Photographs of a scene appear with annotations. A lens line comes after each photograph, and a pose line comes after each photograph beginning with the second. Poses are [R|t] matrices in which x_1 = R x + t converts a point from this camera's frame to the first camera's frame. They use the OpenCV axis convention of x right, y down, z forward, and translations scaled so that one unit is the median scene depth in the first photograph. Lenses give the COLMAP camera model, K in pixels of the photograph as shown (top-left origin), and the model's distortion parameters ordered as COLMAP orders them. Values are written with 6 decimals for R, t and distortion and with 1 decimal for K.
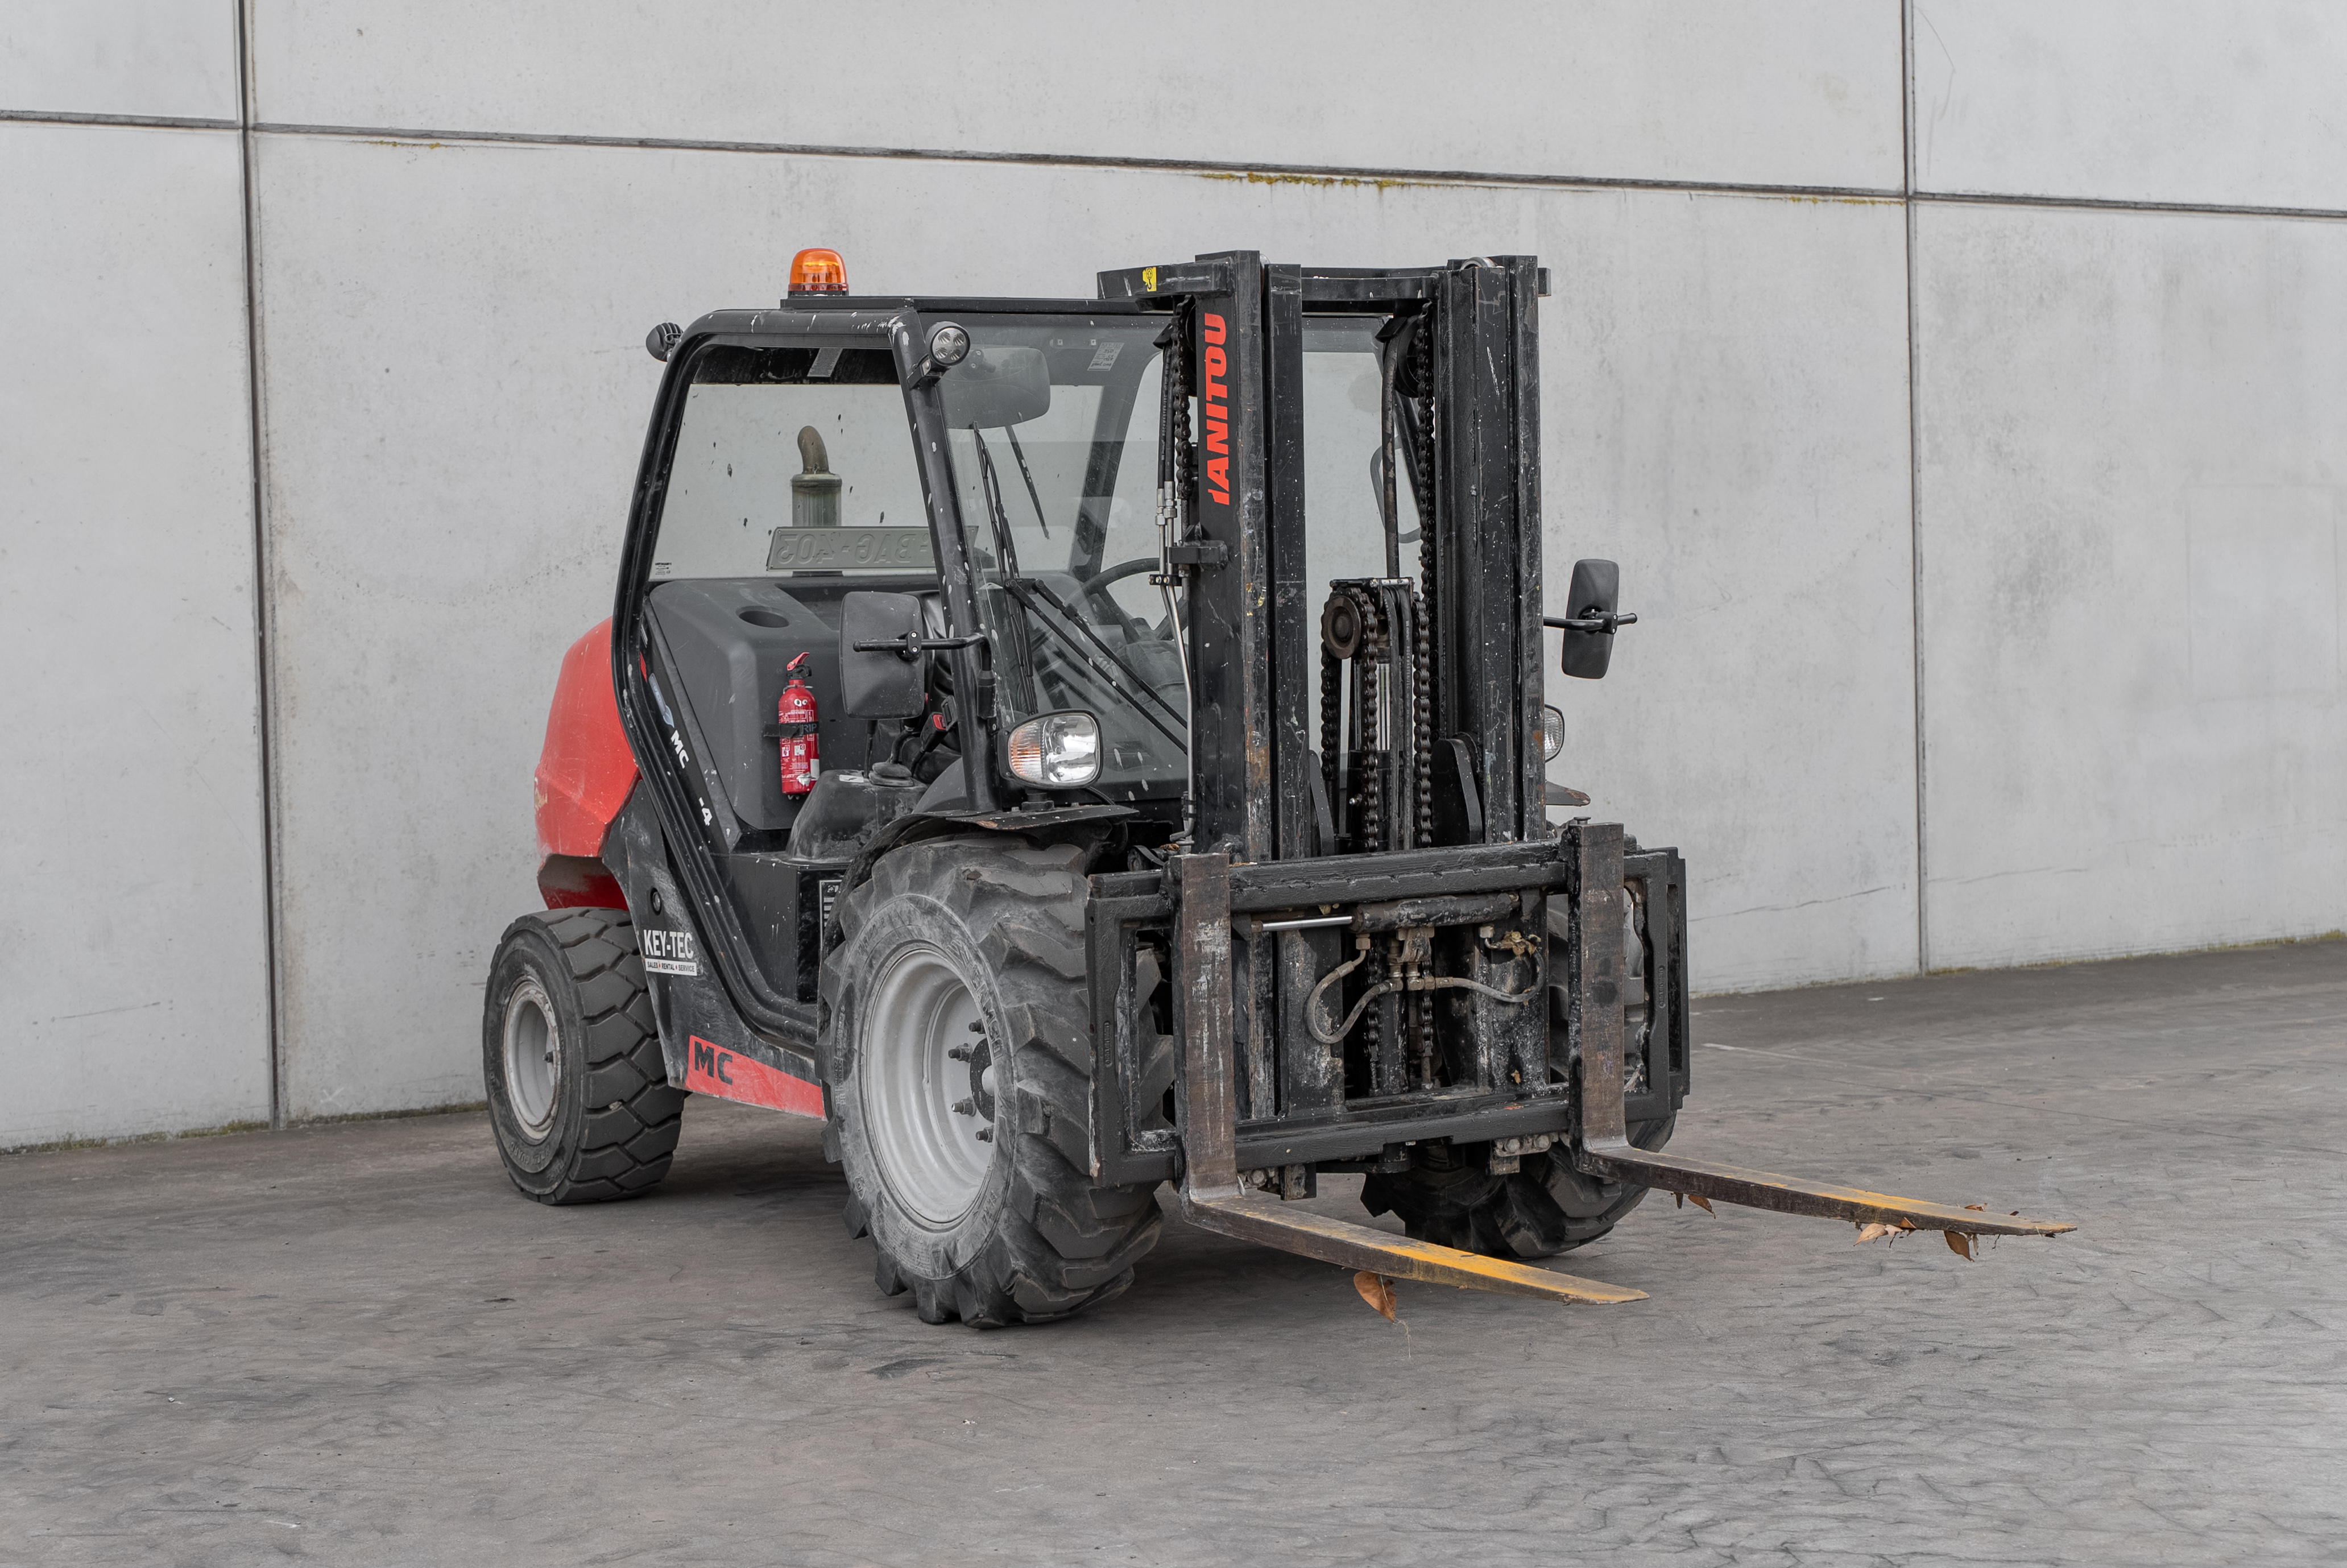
lens RADIAL K [[4147.7, 0, 1136.7], [0, 4147.7, 741.2], [0, 0, 1]] dist [0.000282, 0.000000]
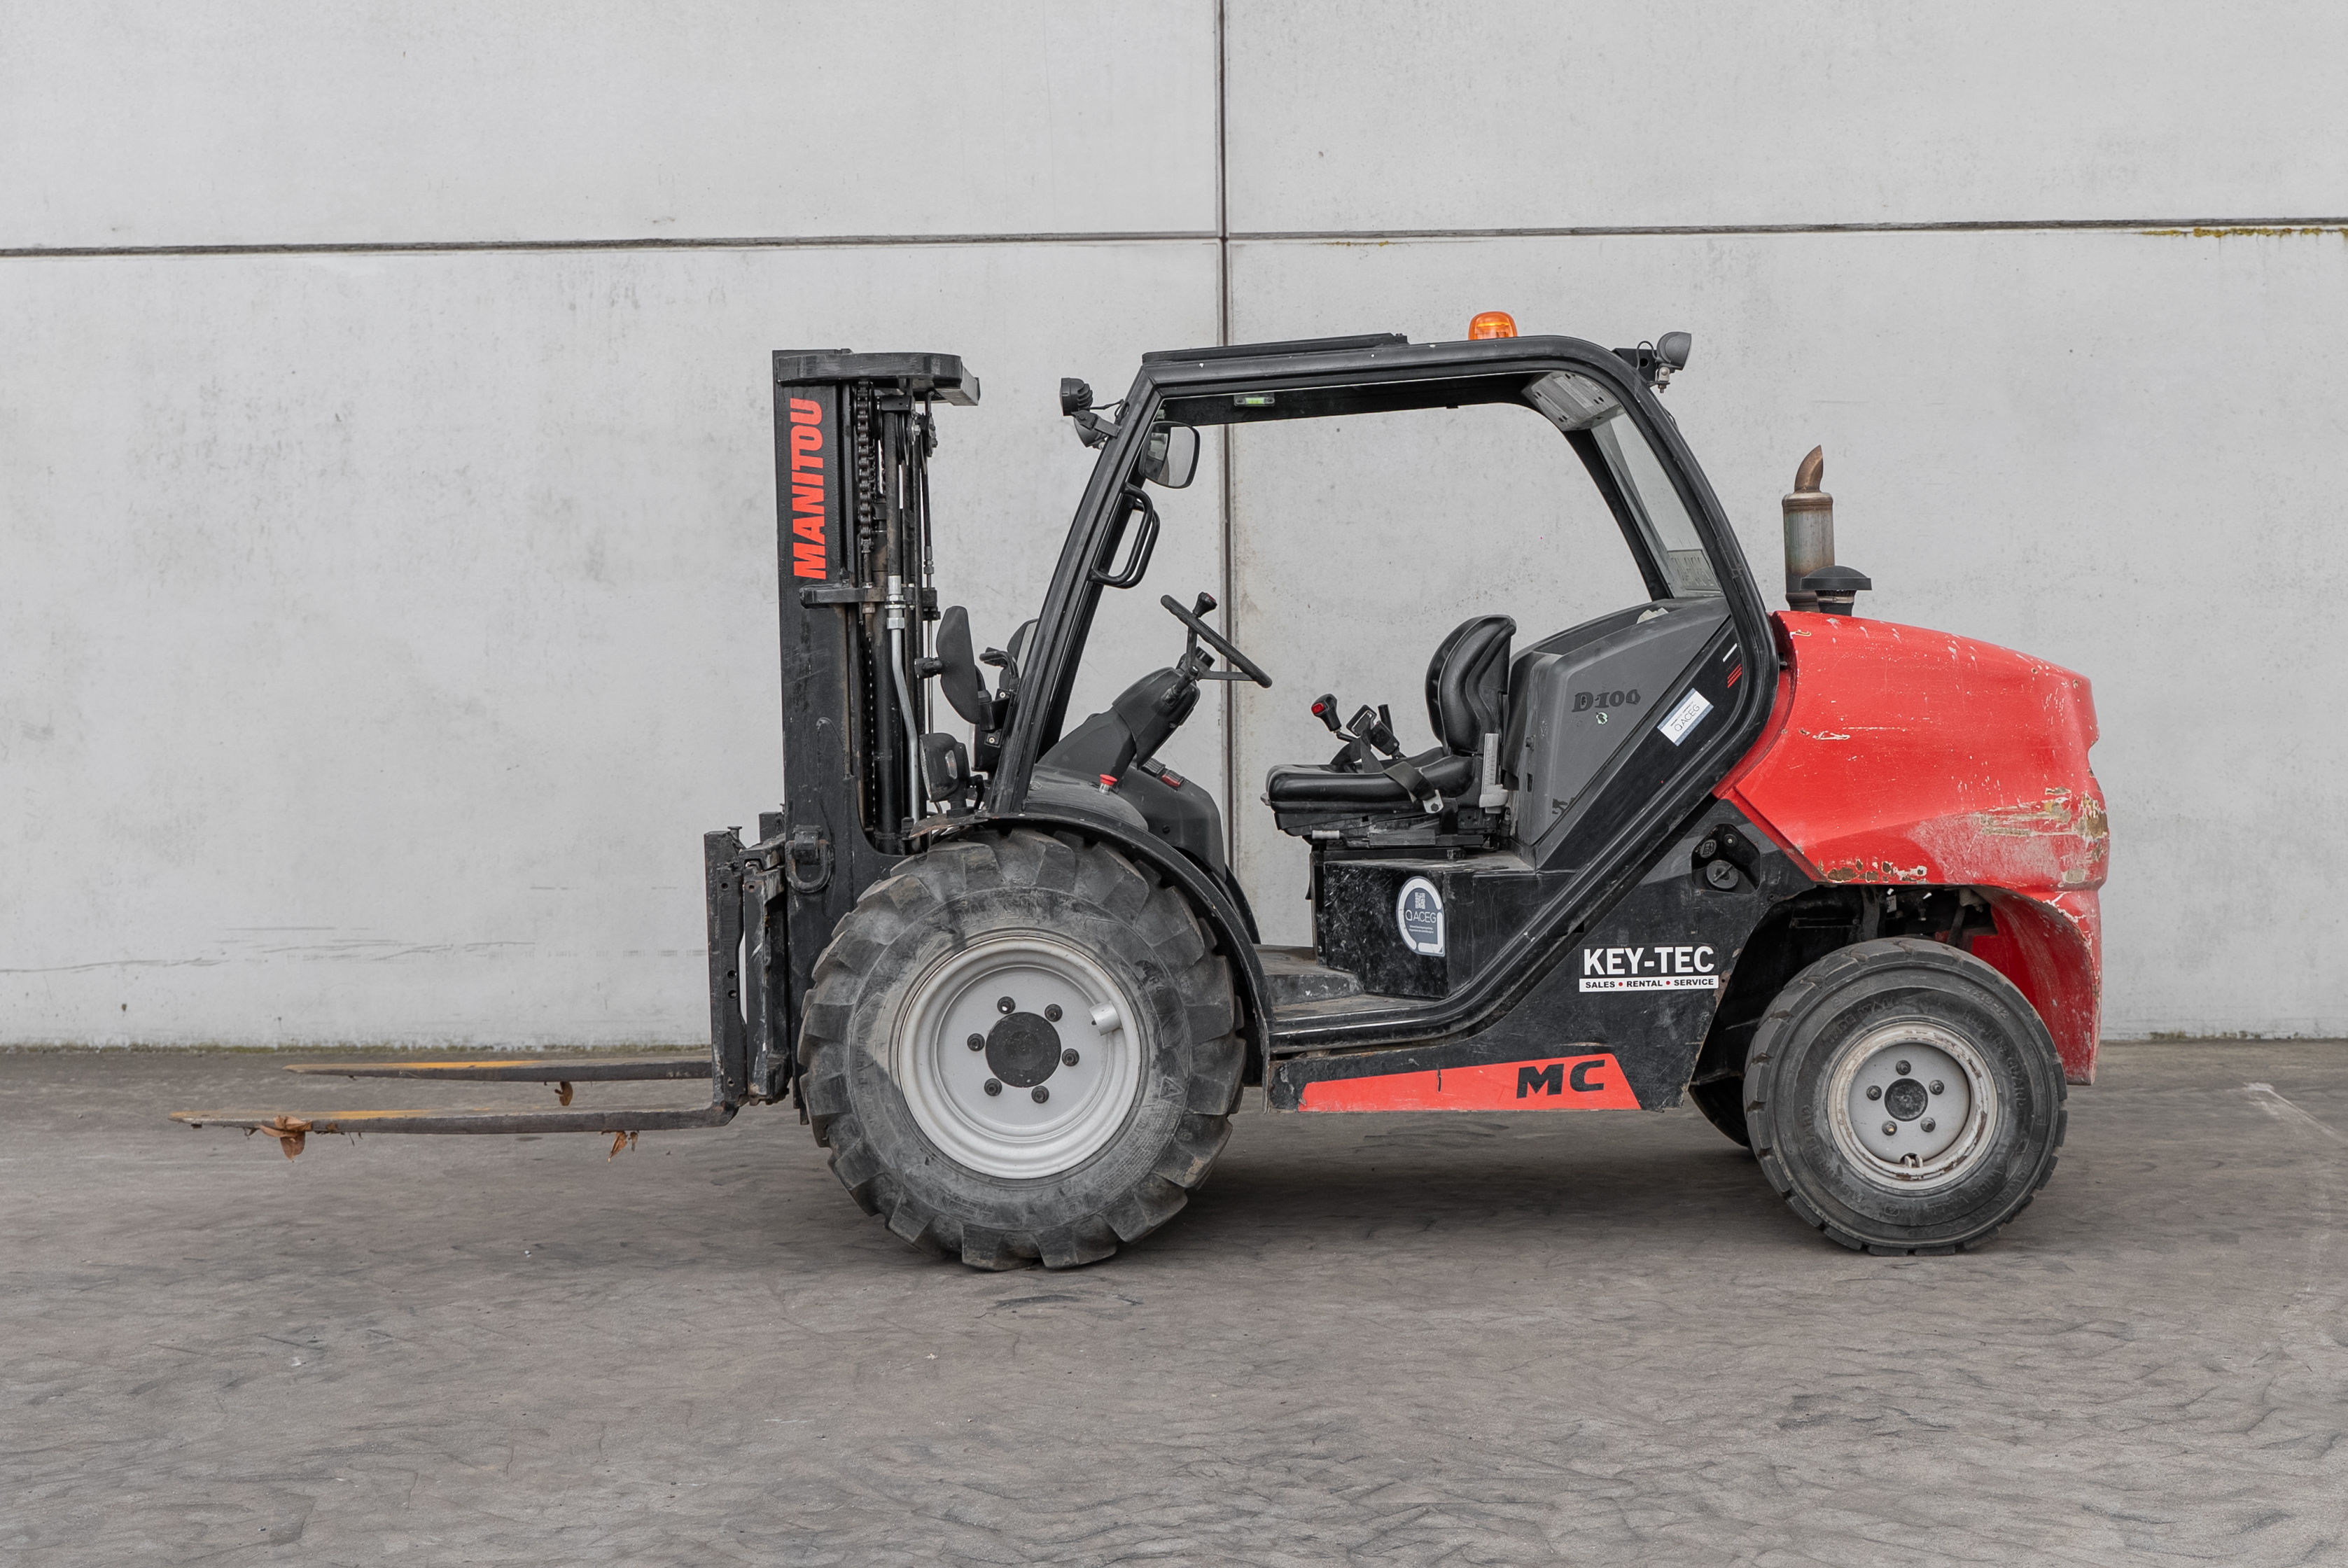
lens RADIAL K [[3239.7, 0, 1270.8], [0, 3239.7, 671.1], [0, 0, 1]] dist [-0.002136, 0.000000]
pose [[0.835736, 0.020125, -0.548762, 0.359546], [-0.028546, 0.999569, -0.006816, -0.012880], [0.548388, 0.021361, 0.835951, 0.216931]]
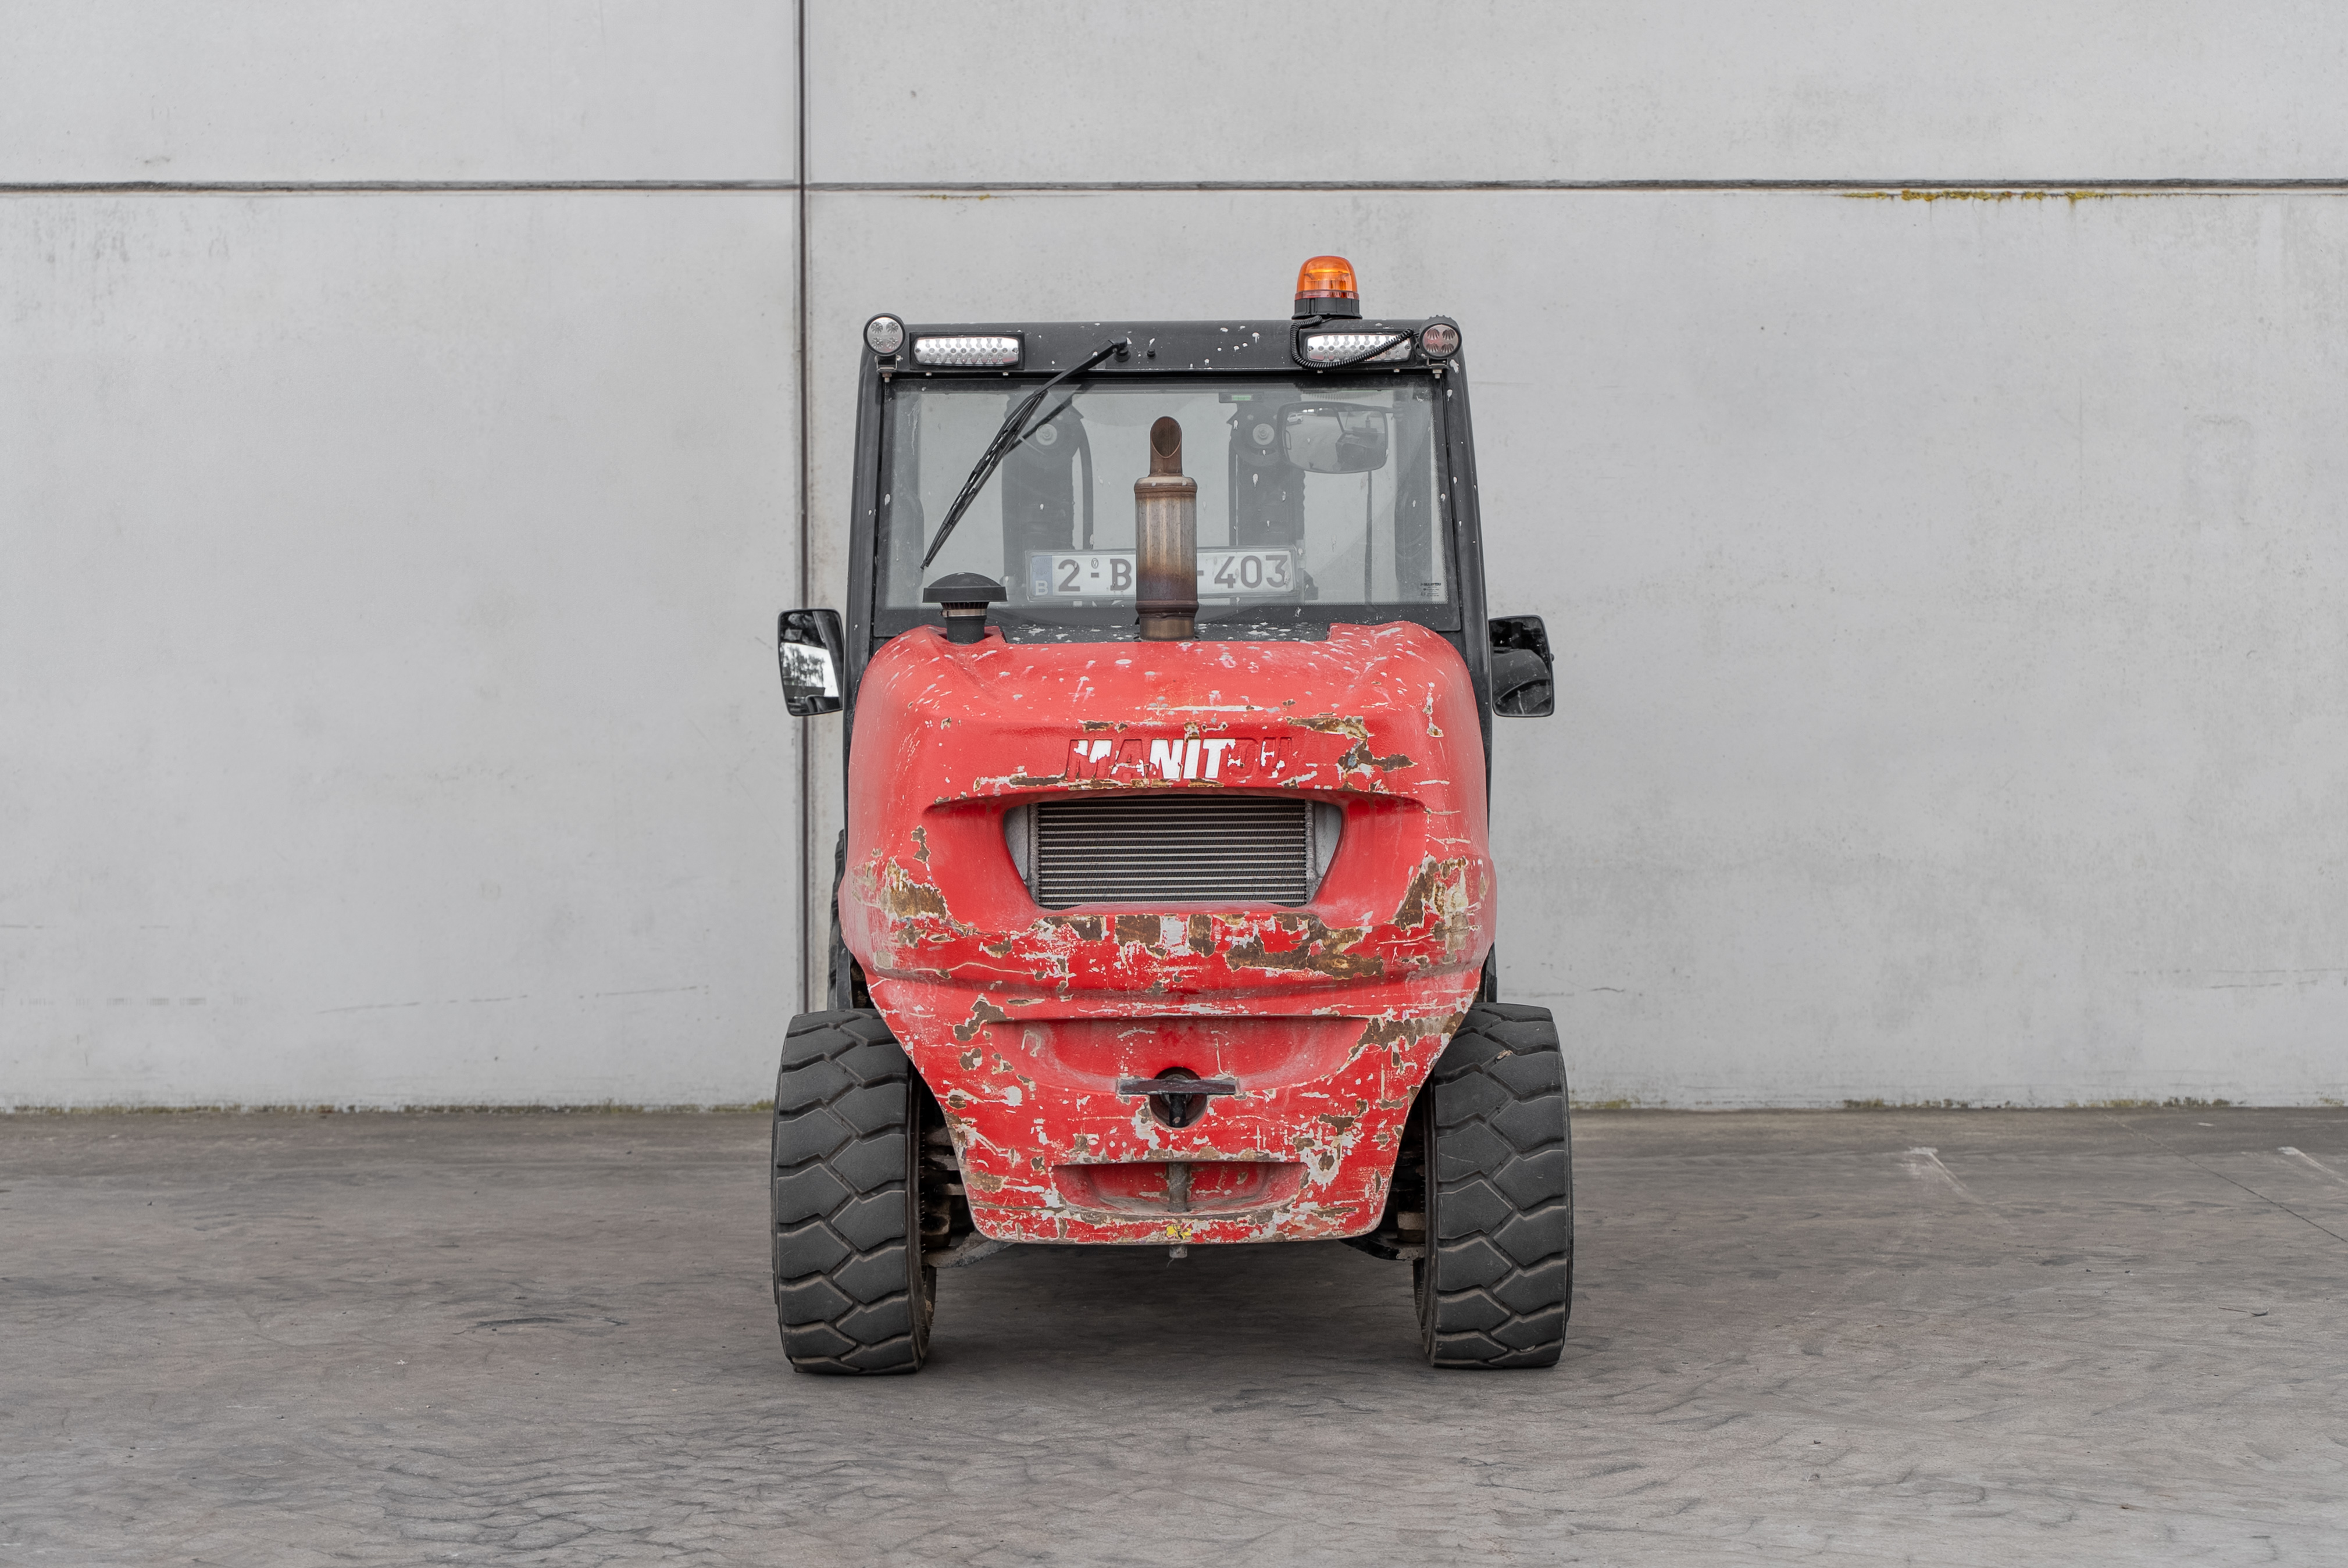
lens RADIAL K [[4567.9, 0, 1195.6], [0, 4567.9, 769.5], [0, 0, 1]] dist [0.010042, 0.000000]
pose [[0.851627, 0.034990, -0.522979, 0.546361], [-0.036271, 0.999312, 0.007795, -0.009419], [0.522892, 0.012330, 0.852310, 0.039310]]
